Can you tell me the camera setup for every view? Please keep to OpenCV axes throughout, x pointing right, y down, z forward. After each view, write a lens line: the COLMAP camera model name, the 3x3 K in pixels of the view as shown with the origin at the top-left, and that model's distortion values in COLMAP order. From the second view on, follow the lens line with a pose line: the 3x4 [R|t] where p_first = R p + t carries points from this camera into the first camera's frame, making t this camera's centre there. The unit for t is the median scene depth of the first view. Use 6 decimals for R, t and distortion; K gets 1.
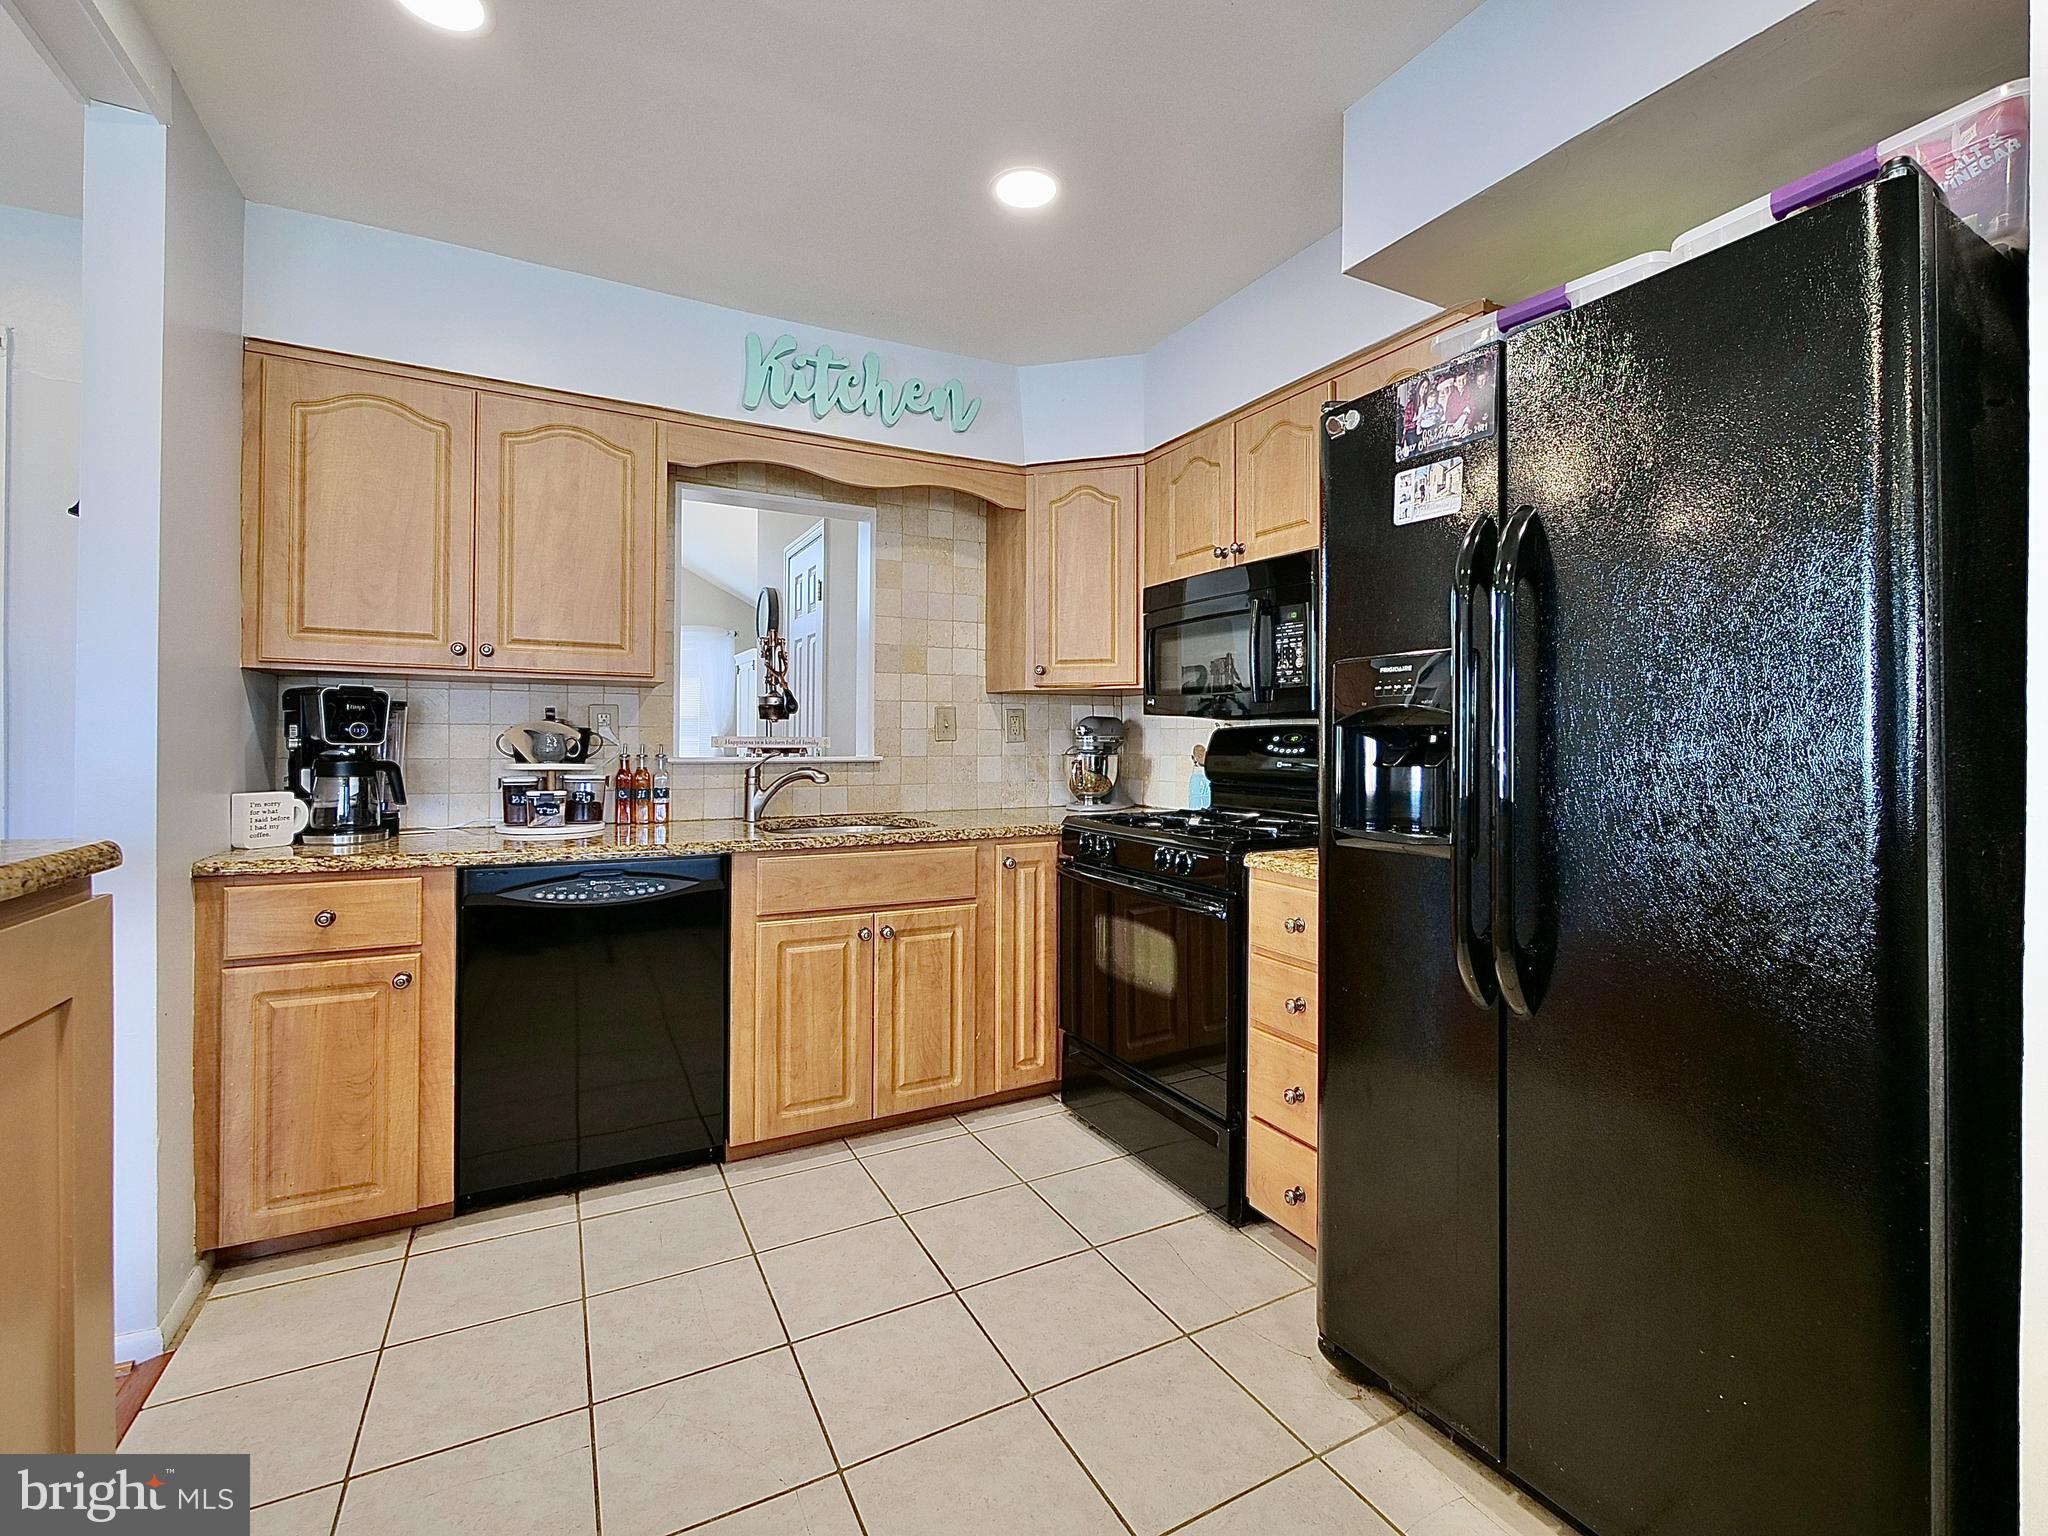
lens RADIAL K [[911.4, 0, 1044.5], [0, 911.4, 742.0], [0, 0, 1]] dist [0.000748, -0.000877]
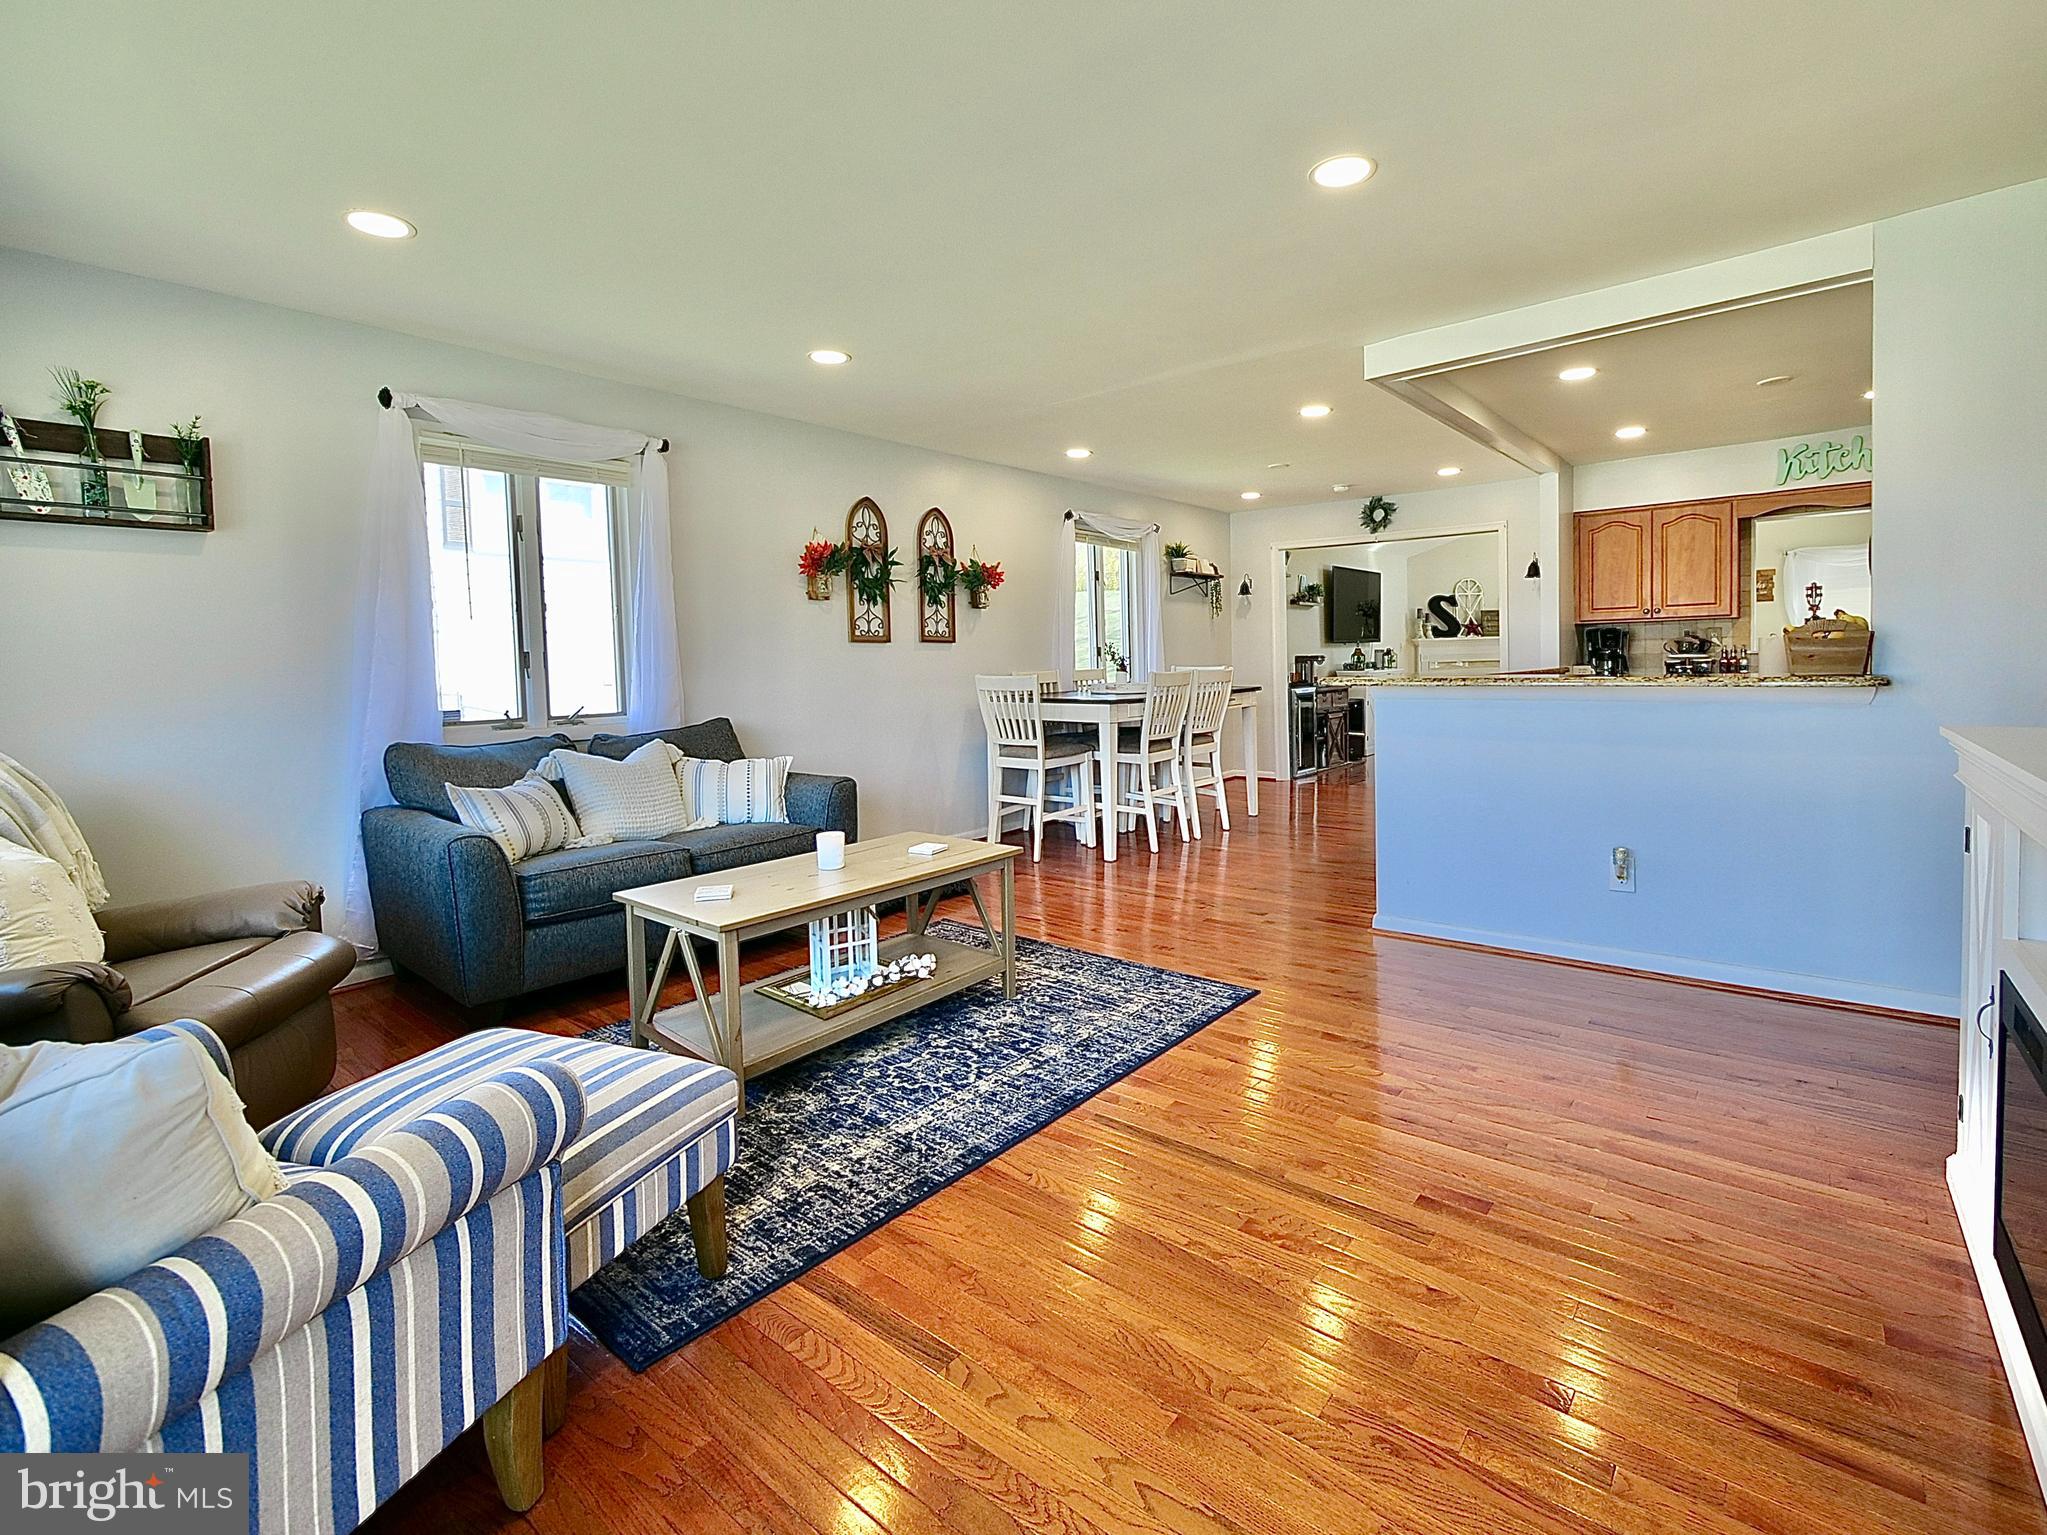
lens RADIAL K [[967.5, 0, 1091.6], [0, 967.5, 691.9], [0, 0, 1]] dist [0.045368, -0.001983]
pose [[0.414410, 0.010913, -0.910025, 1.167550], [0.030220, 0.999212, 0.025744, 0.007914], [0.909588, -0.038170, 0.413754, -1.497855]]
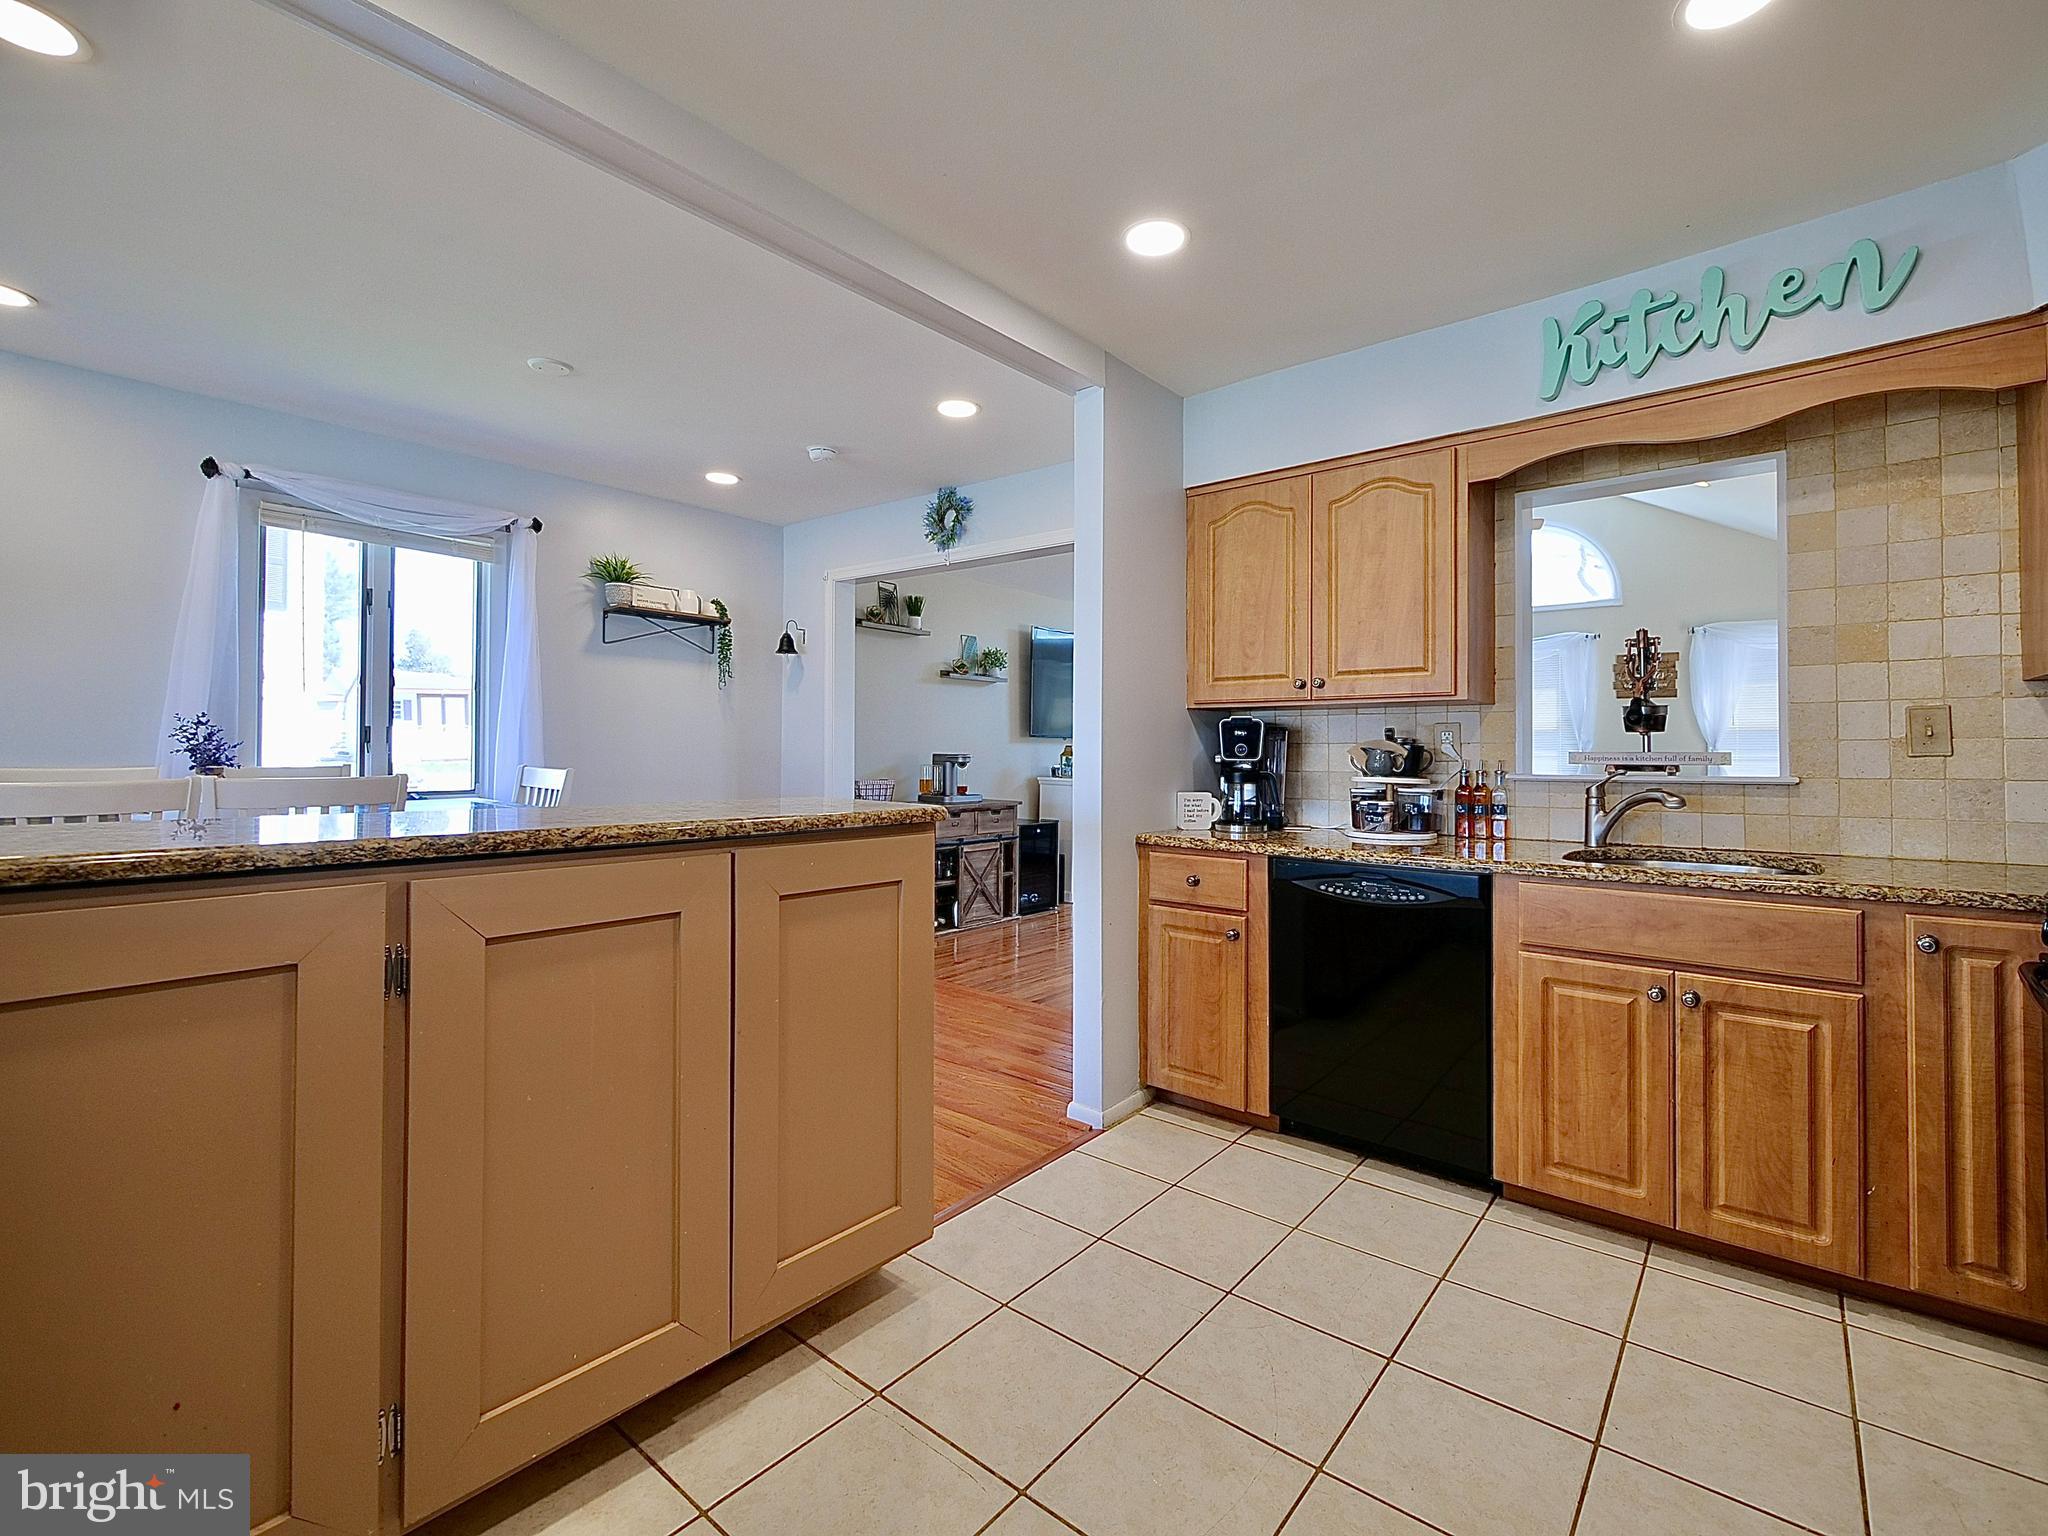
lens RADIAL K [[911.4, 0, 1043.6], [0, 911.4, 742.1], [0, 0, 1]] dist [0.000748, -0.000877]
pose [[0.380407, -0.016577, -0.924671, 0.350658], [-0.000950, 0.999832, -0.018316, 0.001184], [0.924819, 0.007846, 0.380327, 0.180550]]
